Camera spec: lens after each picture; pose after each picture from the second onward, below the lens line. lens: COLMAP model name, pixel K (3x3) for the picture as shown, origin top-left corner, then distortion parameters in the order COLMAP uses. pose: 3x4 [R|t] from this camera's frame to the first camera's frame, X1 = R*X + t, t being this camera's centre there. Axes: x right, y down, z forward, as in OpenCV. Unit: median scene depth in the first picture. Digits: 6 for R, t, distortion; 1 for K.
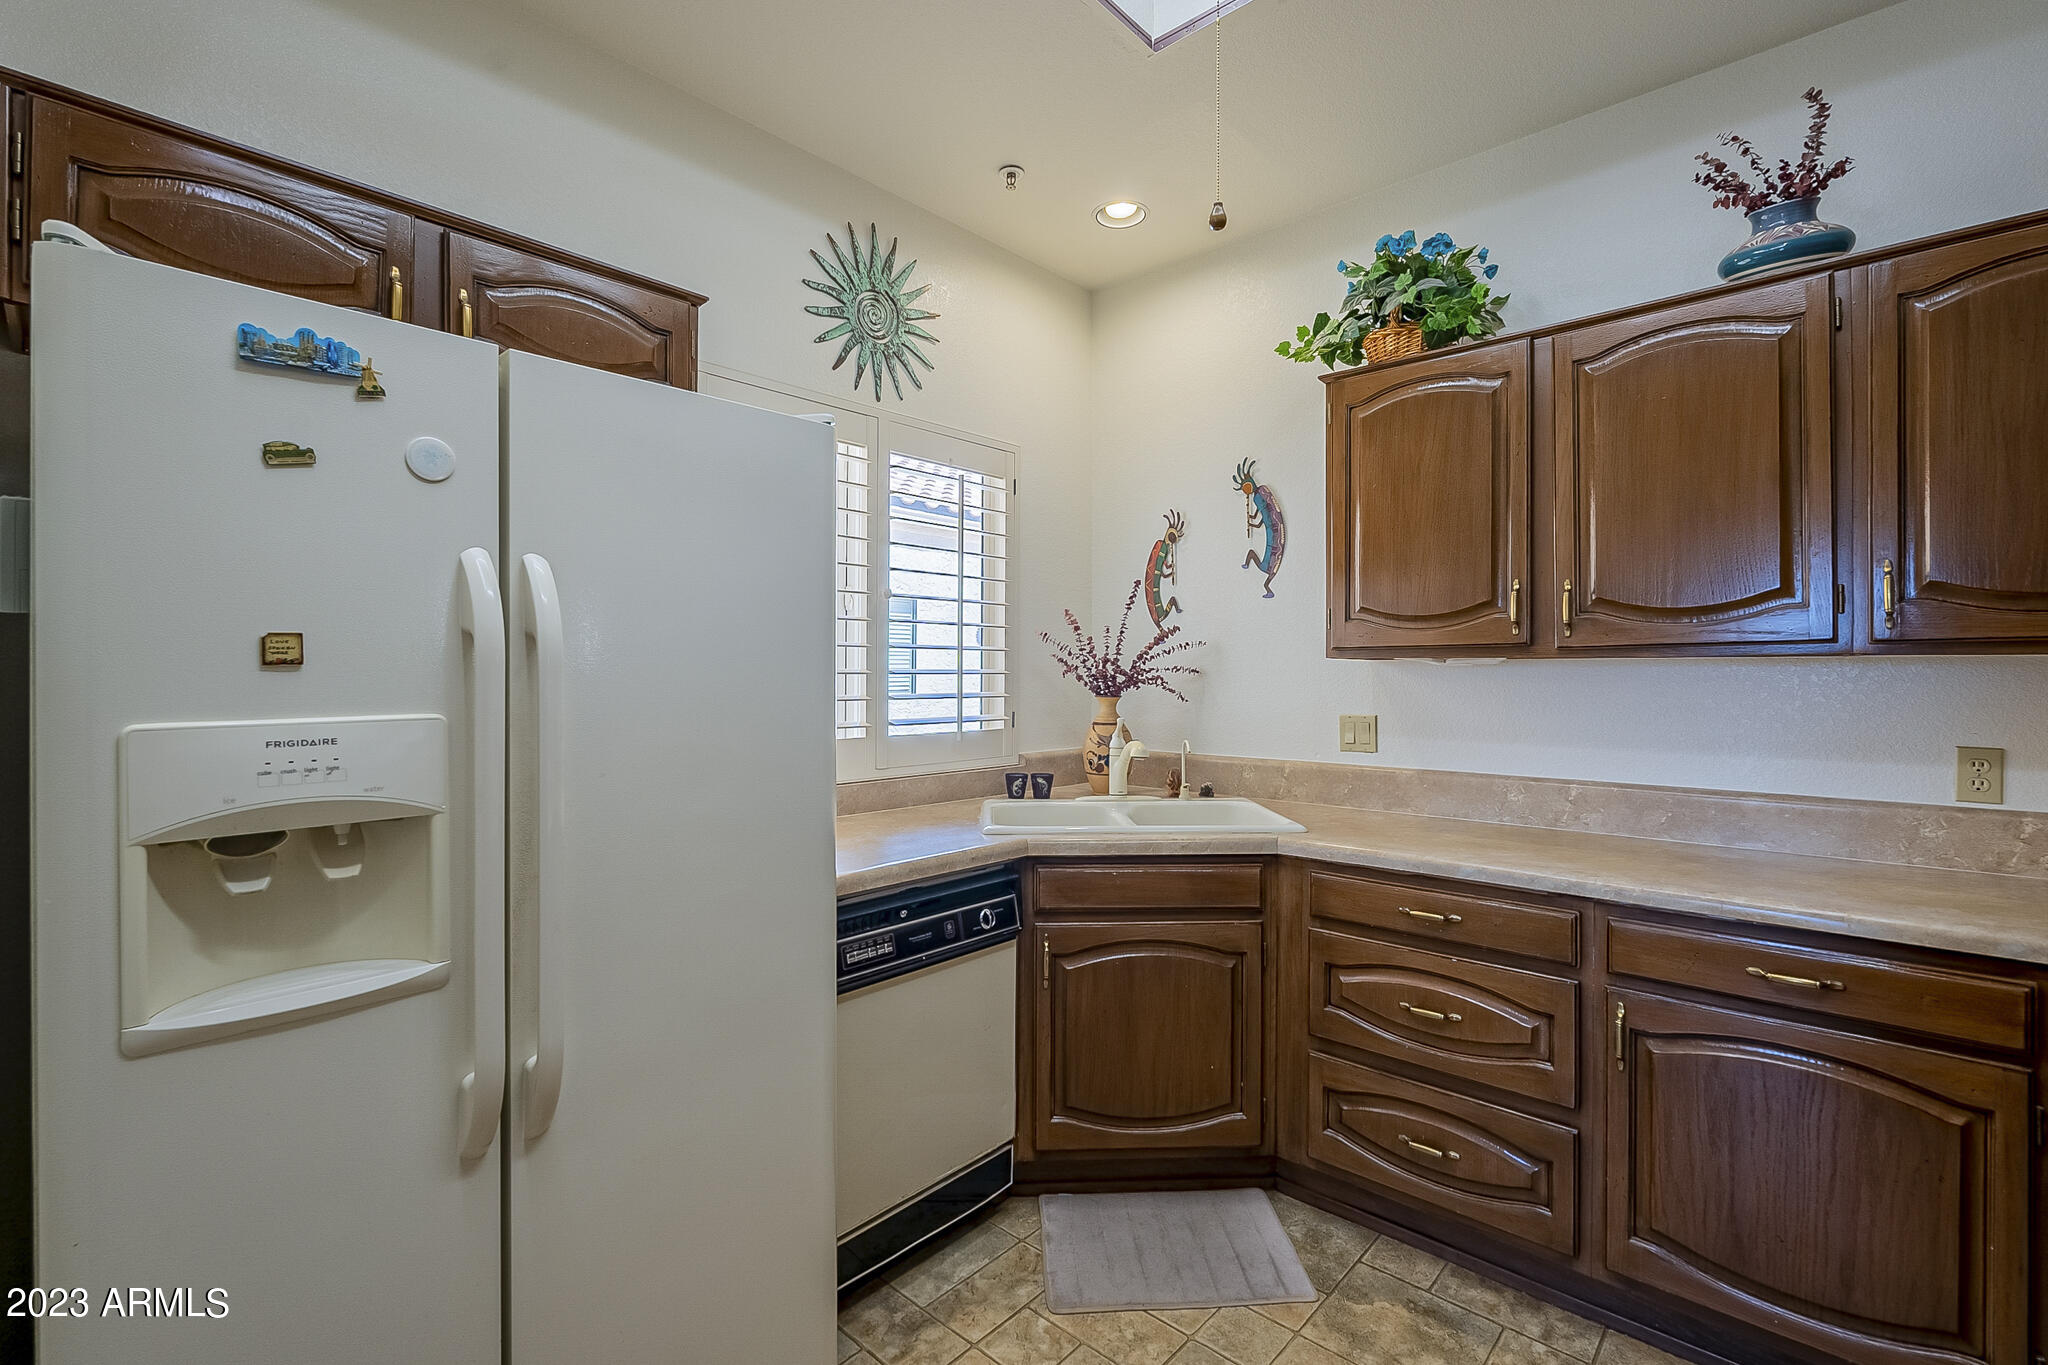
lens RADIAL K [[908.4, 0, 1010.9], [0, 908.4, 671.7], [0, 0, 1]] dist [-0.003618, -0.000176]
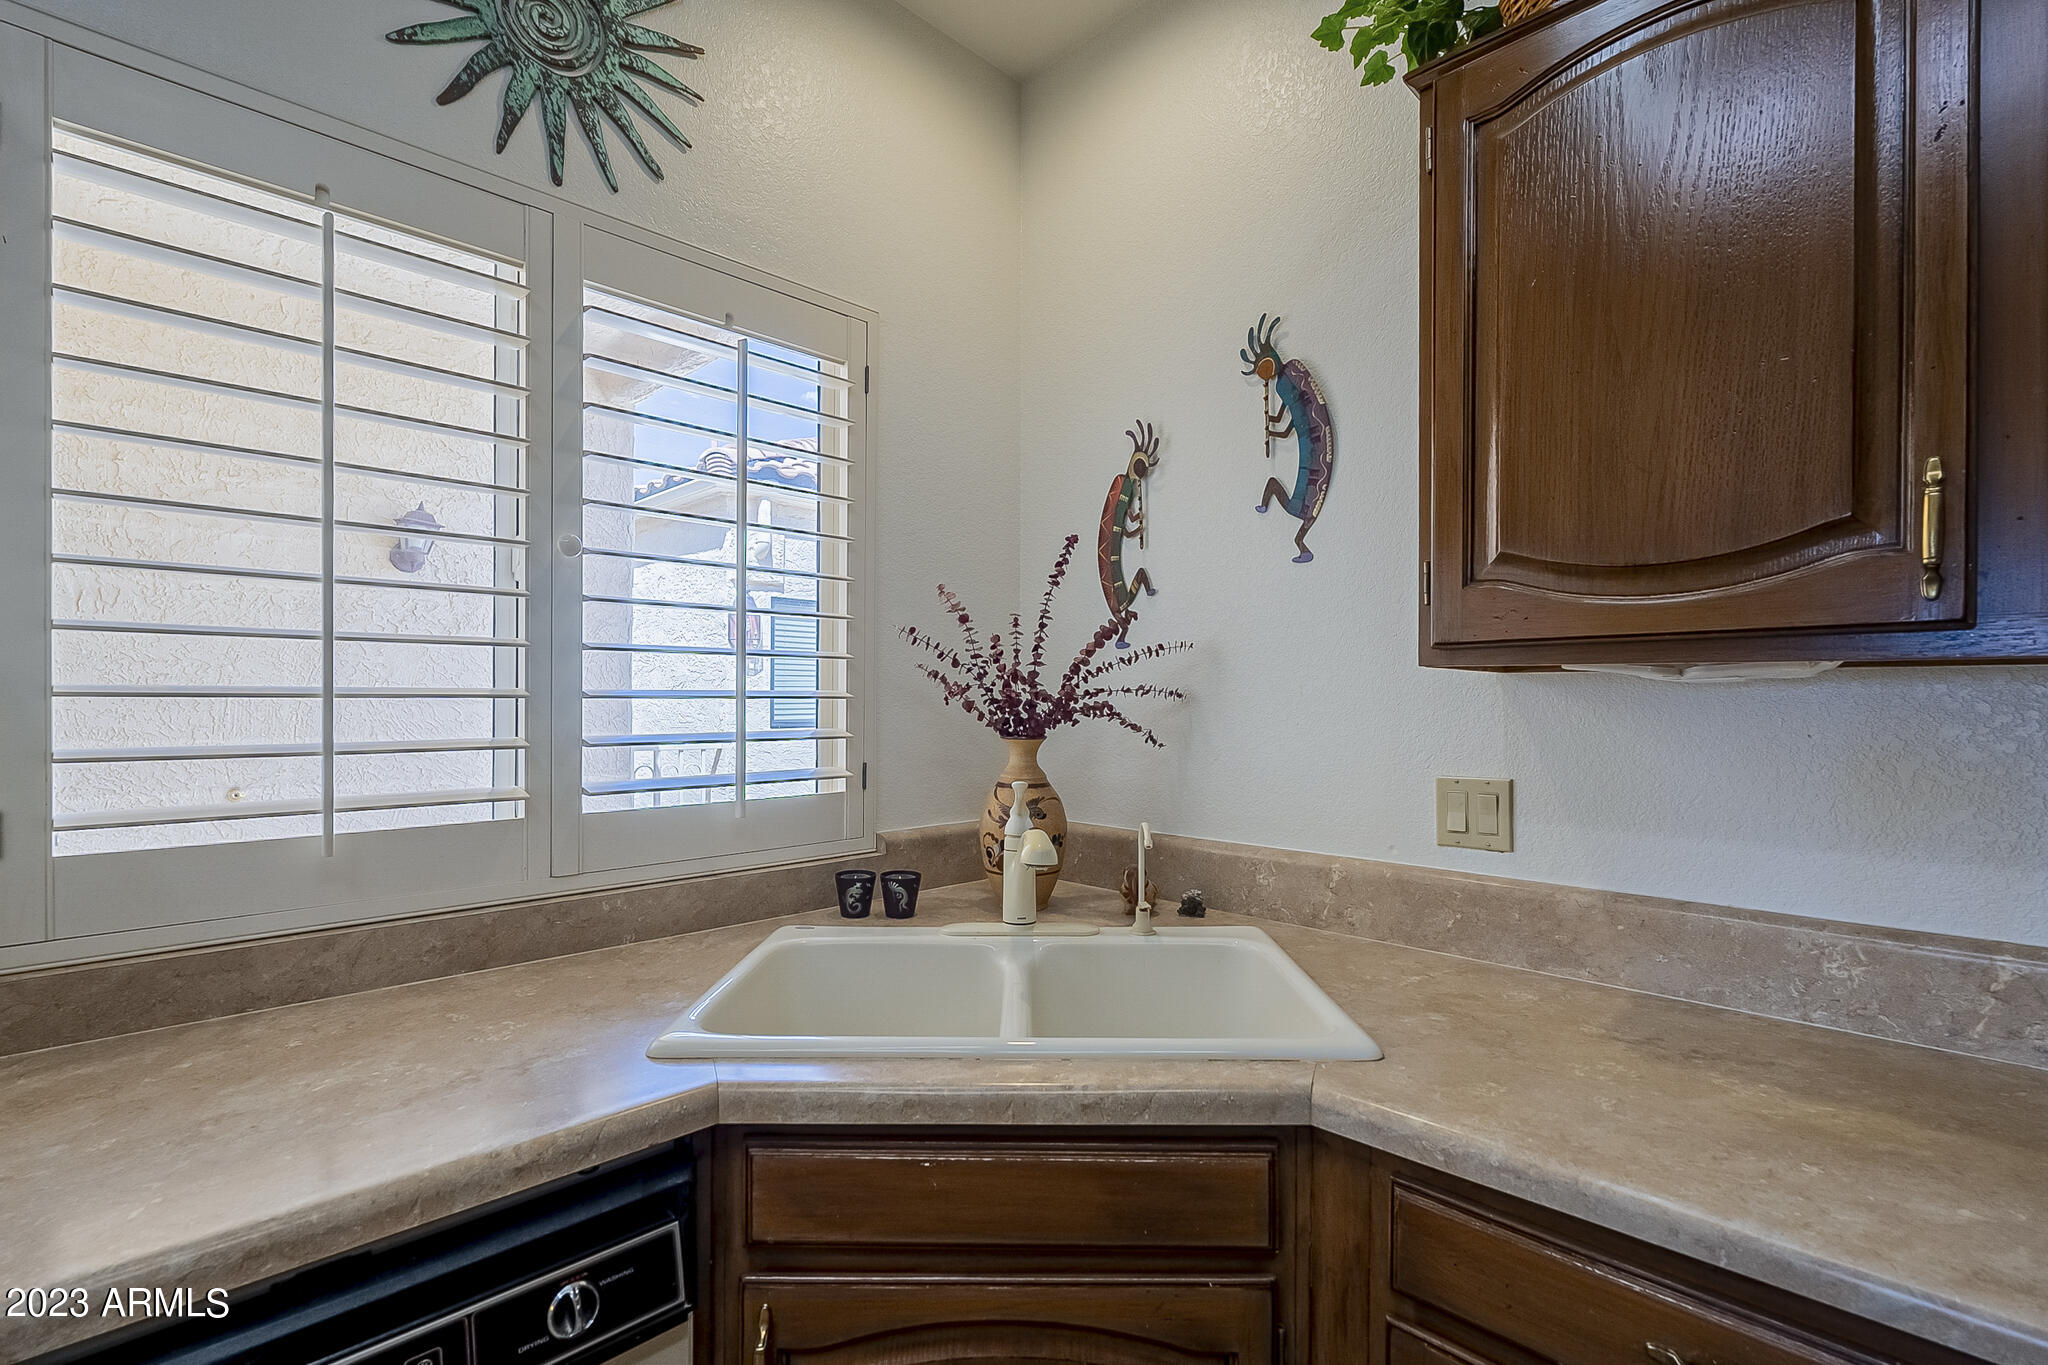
lens RADIAL K [[908.4, 0, 1019.8], [0, 908.4, 702.8], [0, 0, 1]] dist [-0.003618, -0.000176]
pose [[0.999158, 0.001304, -0.041012, 0.137566], [-0.001022, 0.999976, 0.006891, 0.001171], [0.041020, -0.006843, 0.999135, 0.450702]]
